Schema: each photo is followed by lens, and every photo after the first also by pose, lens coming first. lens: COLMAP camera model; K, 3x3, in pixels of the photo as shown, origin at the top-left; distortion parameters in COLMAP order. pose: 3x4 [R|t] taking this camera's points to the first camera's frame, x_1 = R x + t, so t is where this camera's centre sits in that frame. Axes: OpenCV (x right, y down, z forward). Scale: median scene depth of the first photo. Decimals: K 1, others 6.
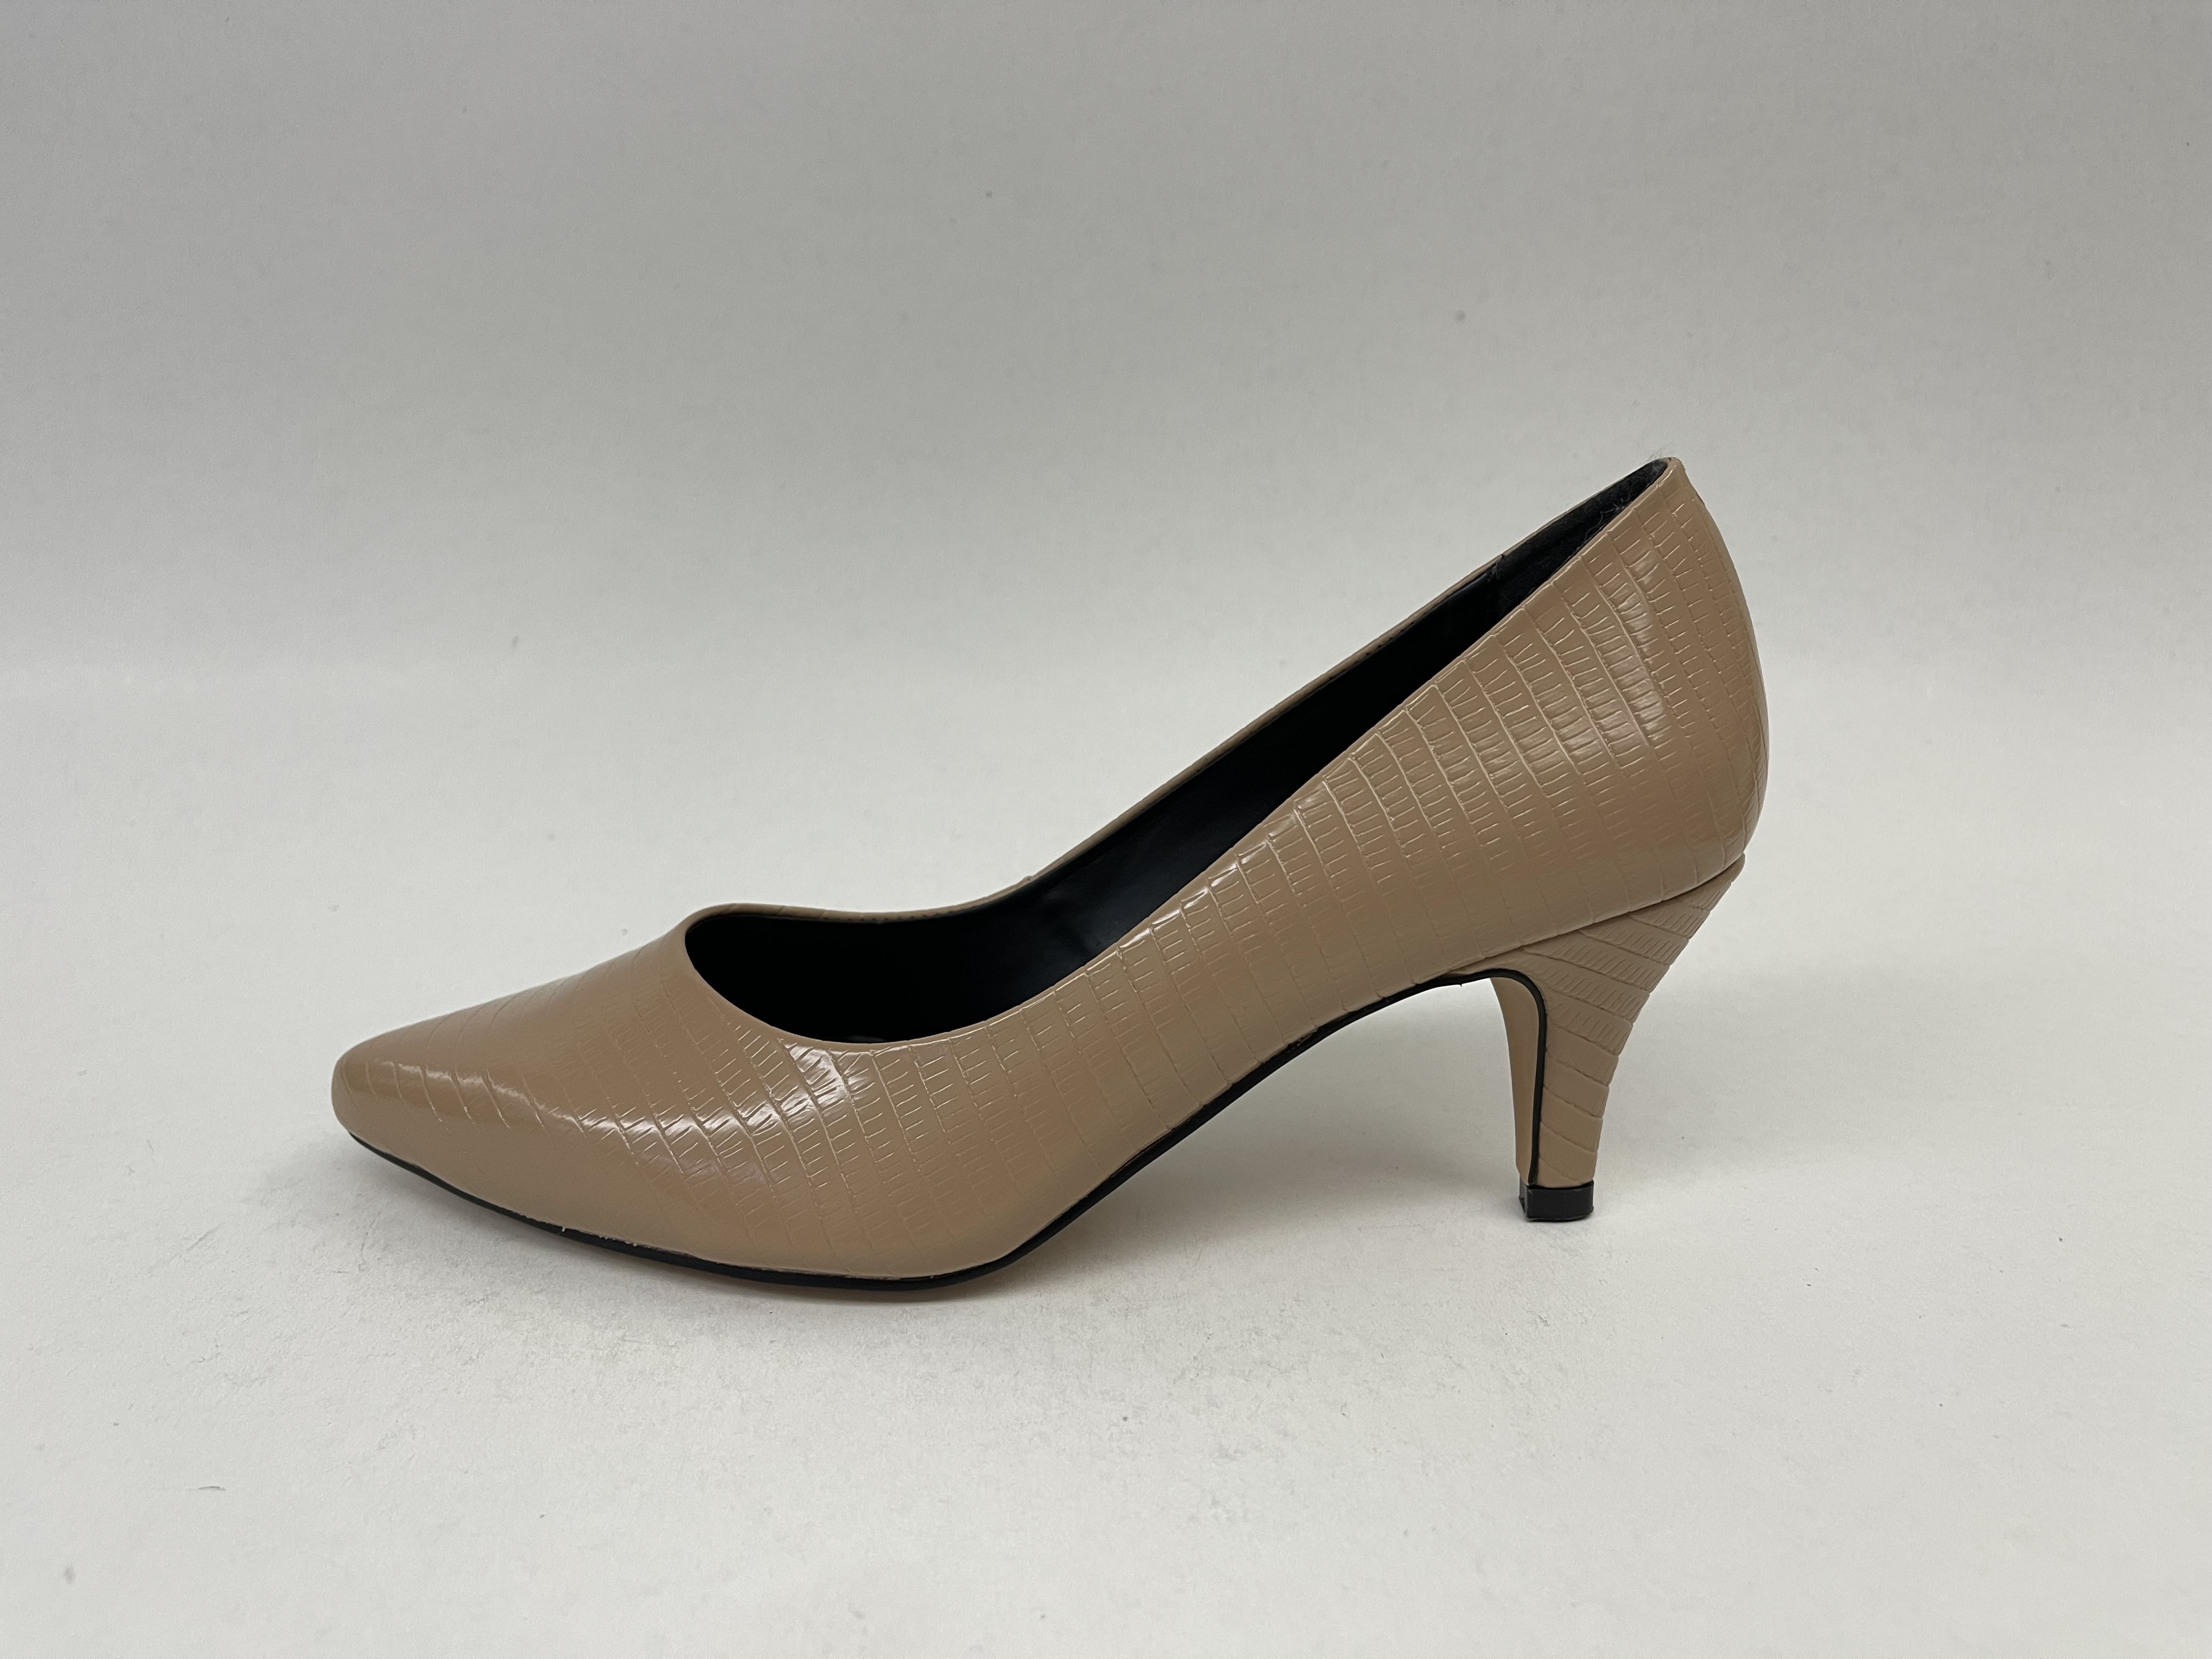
lens RADIAL K [[1717.6, 0, 1103.3], [0, 1717.6, 814.6], [0, 0, 1]] dist [-0.002728, 0.002177]
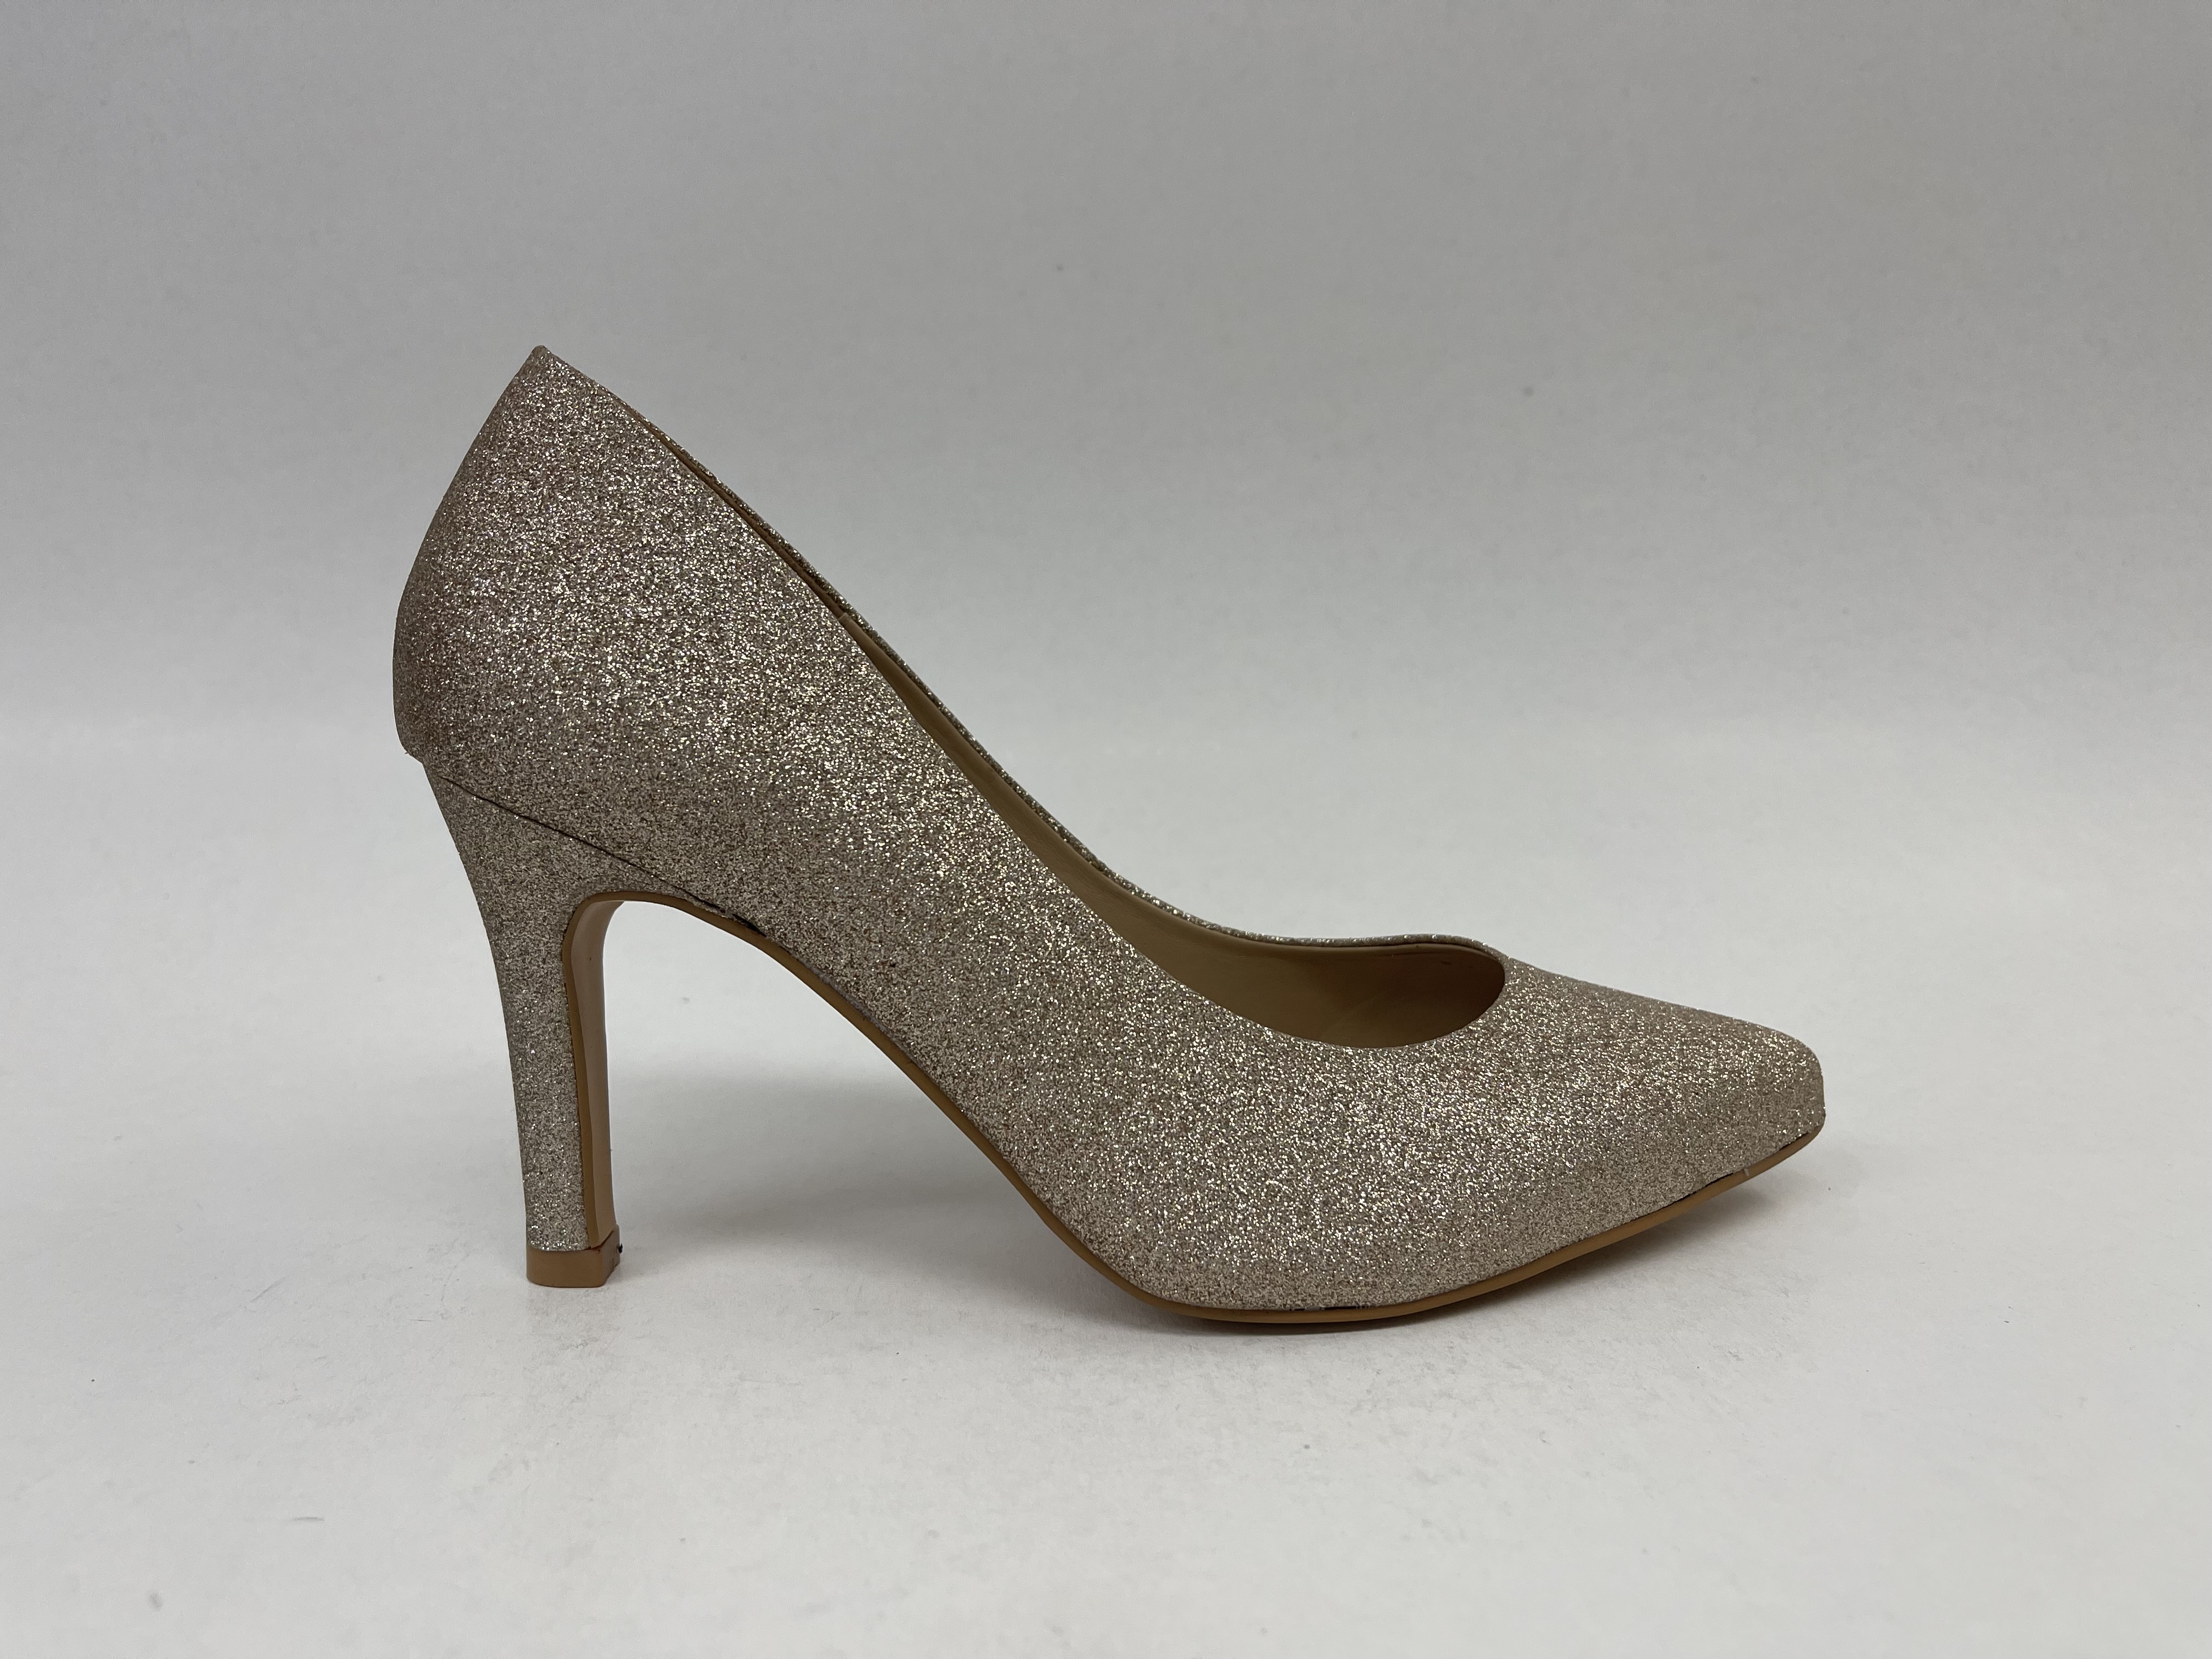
lens RADIAL K [[1715.4, 0, 1099.8], [0, 1715.4, 829.2], [0, 0, 1]] dist [-0.011781, 0.001594]
pose [[0.999843, 0.000105, 0.017729, -0.109601], [0.001537, 0.995704, -0.092576, 0.104549], [-0.017662, 0.092589, 0.995548, 0.060431]]
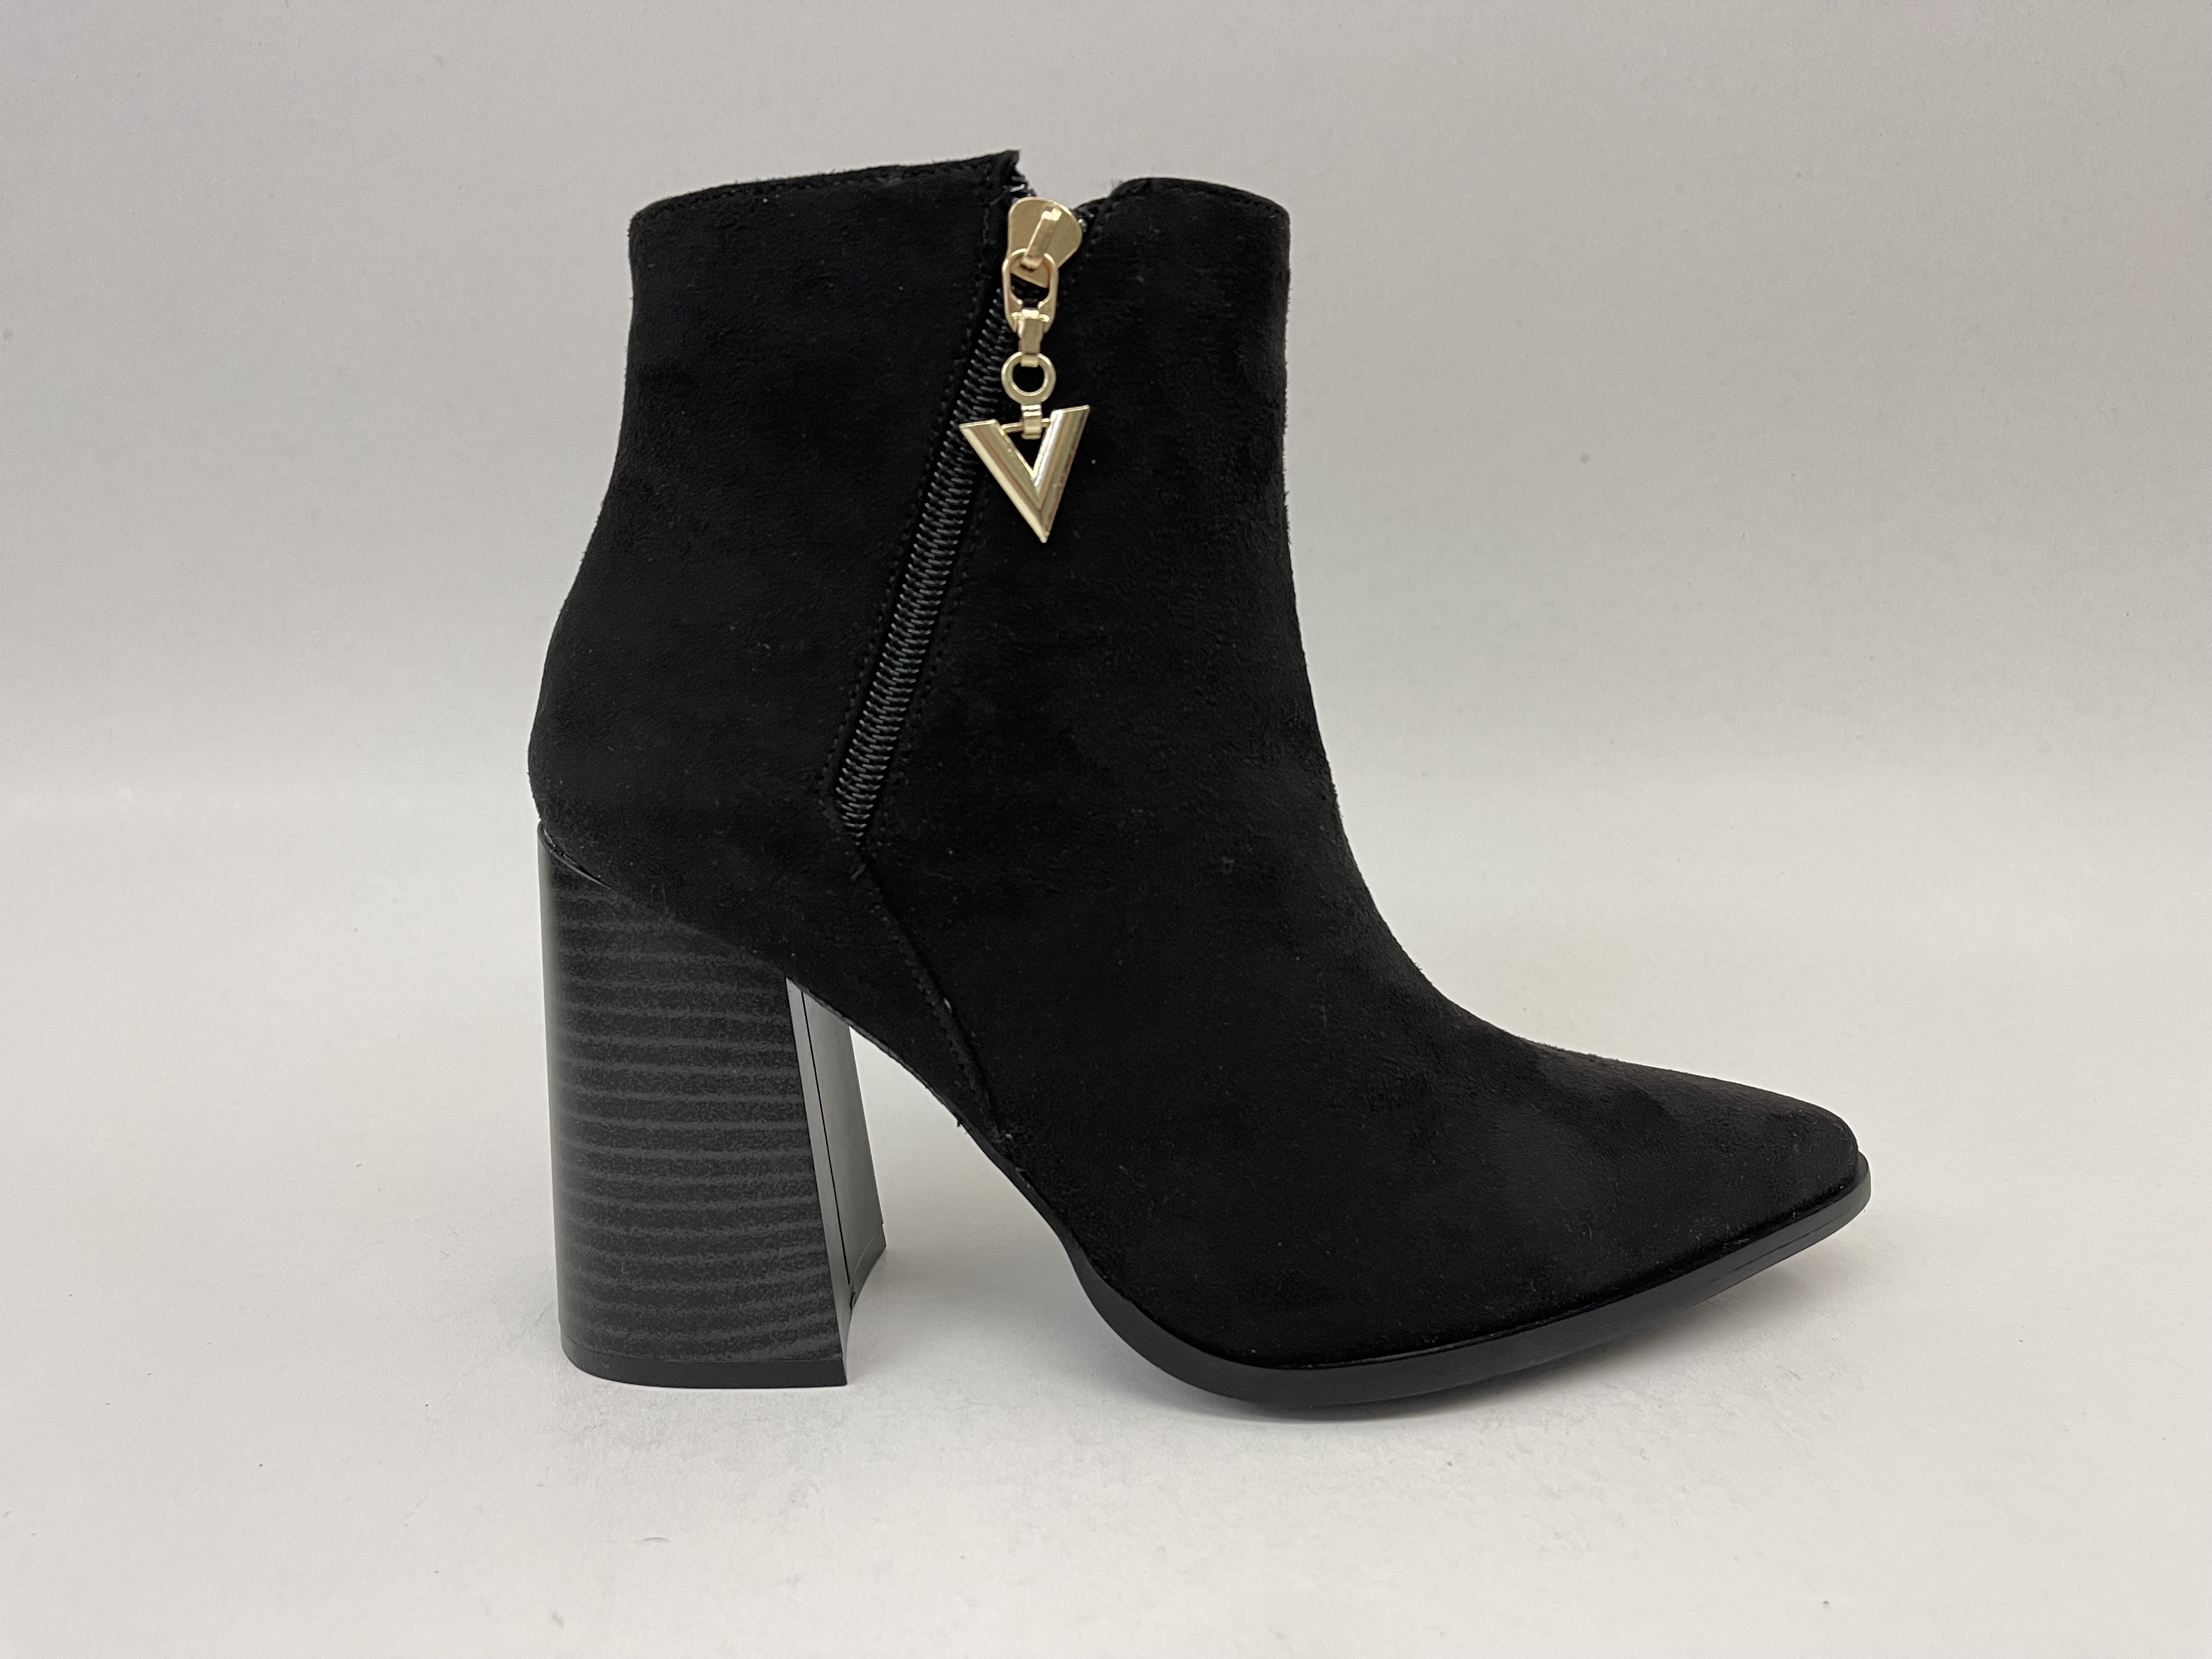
lens RADIAL K [[1692.0, 0, 1103.8], [0, 1692.0, 825.7], [0, 0, 1]] dist [0.005759, -0.010817]
pose [[0.999775, -0.006003, 0.020342, -0.224448], [0.006959, 0.998859, -0.047246, -0.013113], [-0.020035, 0.047377, 0.998676, -0.113276]]
